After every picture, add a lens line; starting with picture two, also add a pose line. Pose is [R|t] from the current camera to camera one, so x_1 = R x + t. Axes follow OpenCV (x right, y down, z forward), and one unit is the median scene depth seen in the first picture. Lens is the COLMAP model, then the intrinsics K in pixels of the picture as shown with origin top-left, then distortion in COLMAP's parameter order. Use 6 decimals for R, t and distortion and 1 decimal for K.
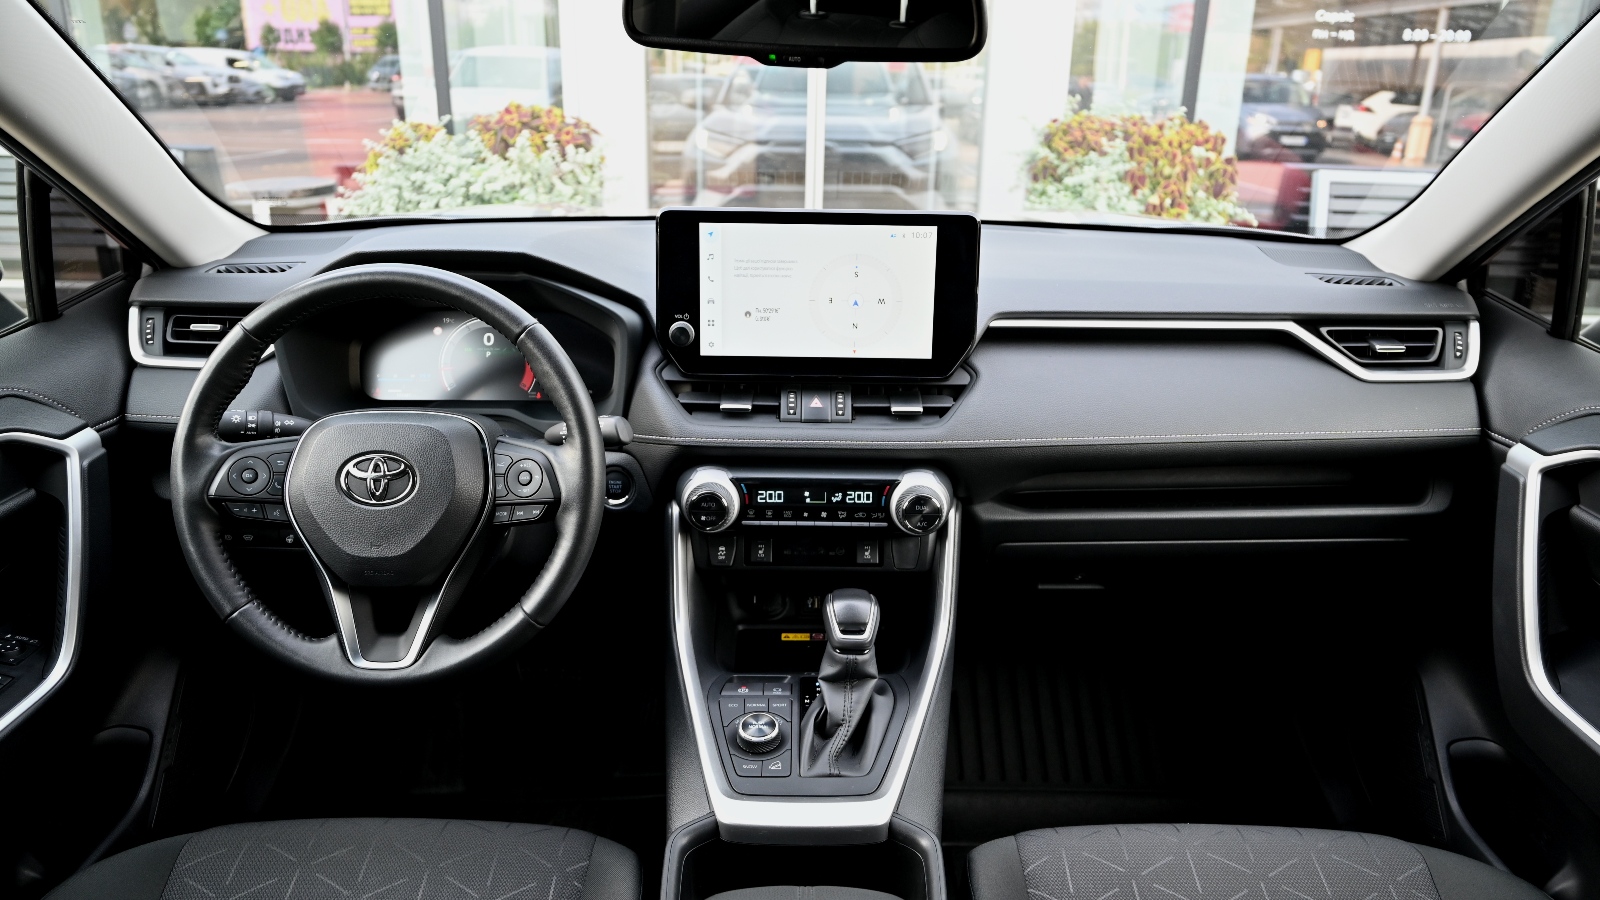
lens RADIAL K [[1086.5, 0, 803.3], [0, 1086.5, 445.3], [0, 0, 1]] dist [0.006429, 0.002295]
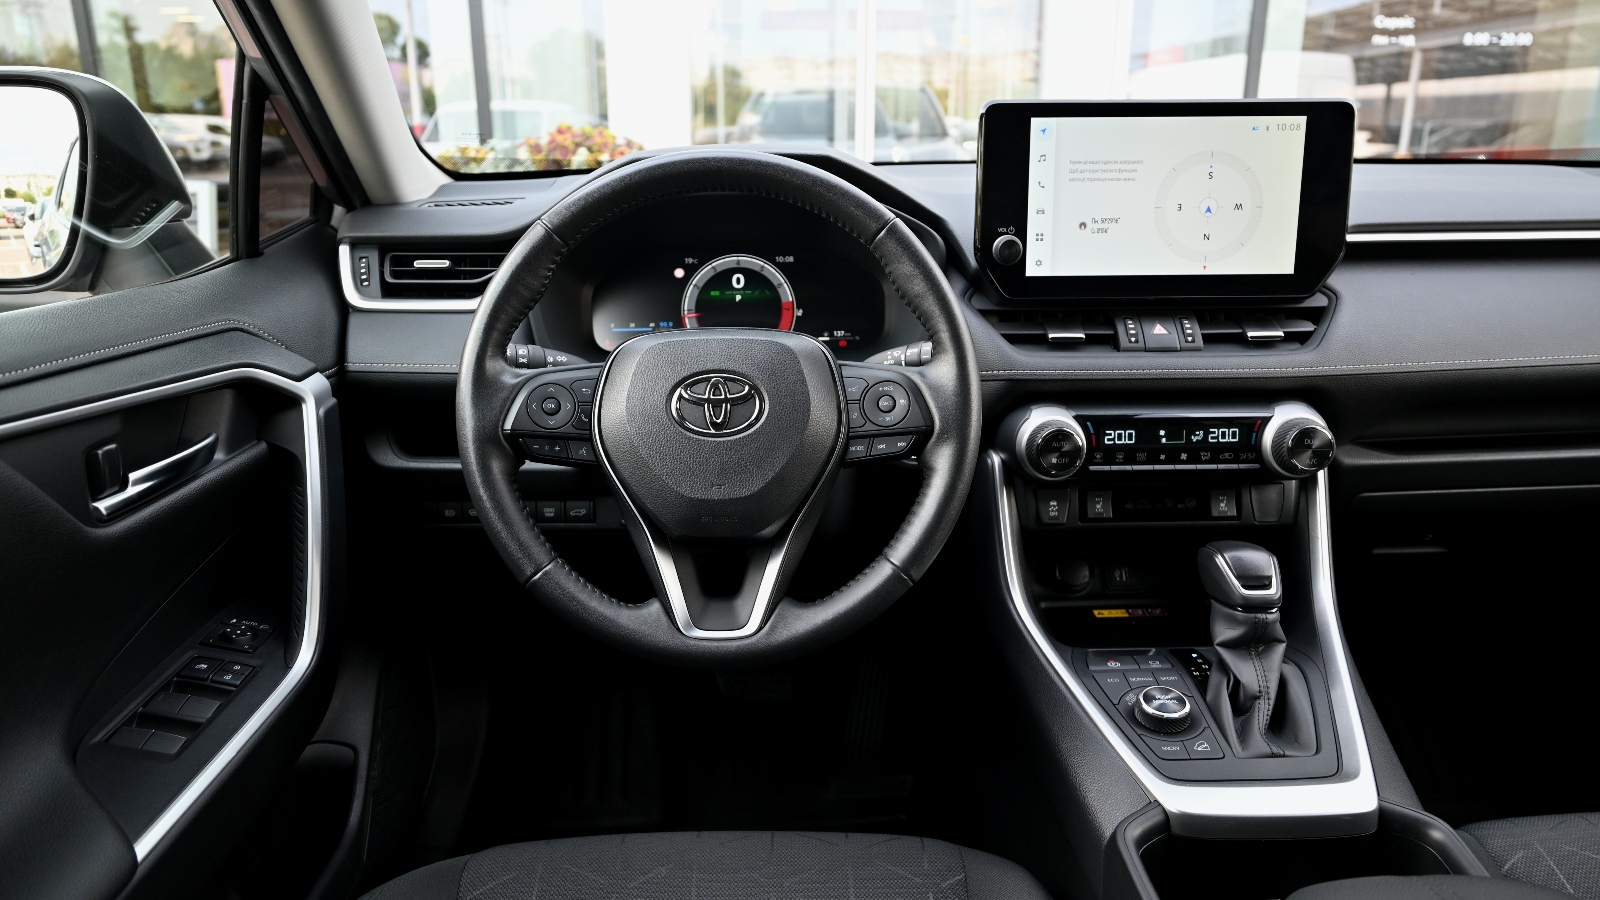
lens RADIAL K [[1086.5, 0, 796.4], [0, 1086.5, 451.2], [0, 0, 1]] dist [0.006429, 0.002295]
pose [[0.999541, -0.025430, 0.016458, -0.300693], [0.026157, 0.998619, -0.045569, 0.091540], [-0.015277, 0.045979, 0.998826, 0.159190]]
